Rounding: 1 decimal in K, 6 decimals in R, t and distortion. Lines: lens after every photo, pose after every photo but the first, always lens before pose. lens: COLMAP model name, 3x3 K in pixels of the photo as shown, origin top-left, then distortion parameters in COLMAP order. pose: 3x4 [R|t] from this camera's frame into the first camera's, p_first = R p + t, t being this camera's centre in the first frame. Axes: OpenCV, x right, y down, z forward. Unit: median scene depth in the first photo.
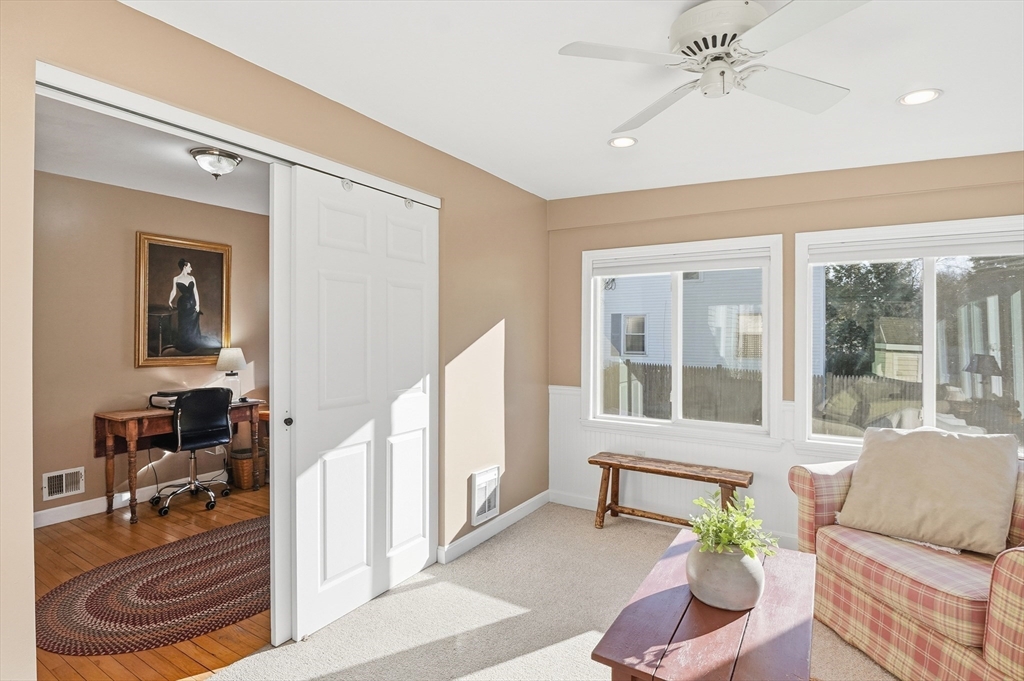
lens RADIAL K [[513.3, 0, 506.9], [0, 513.3, 336.0], [0, 0, 1]] dist [-0.026090, -0.000305]
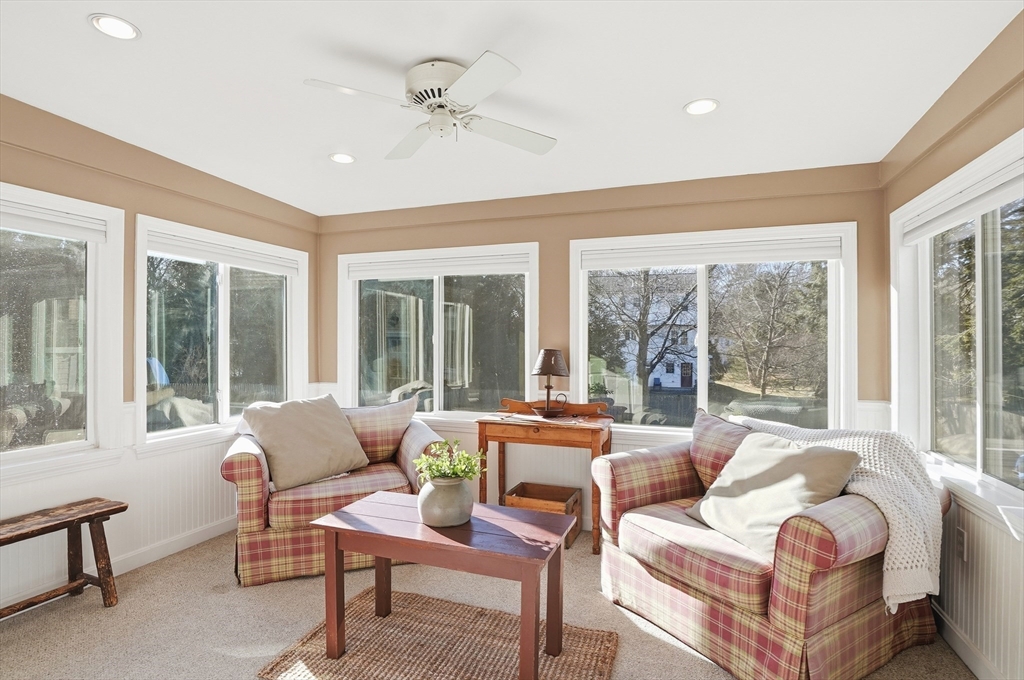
lens RADIAL K [[504.6, 0, 513.6], [0, 504.6, 347.1], [0, 0, 1]] dist [-0.024354, 0.000058]
pose [[-0.214301, -0.015164, 0.976650, -0.635978], [-0.000342, 0.999881, 0.015450, 0.028580], [-0.976768, 0.002976, -0.214280, 0.796249]]
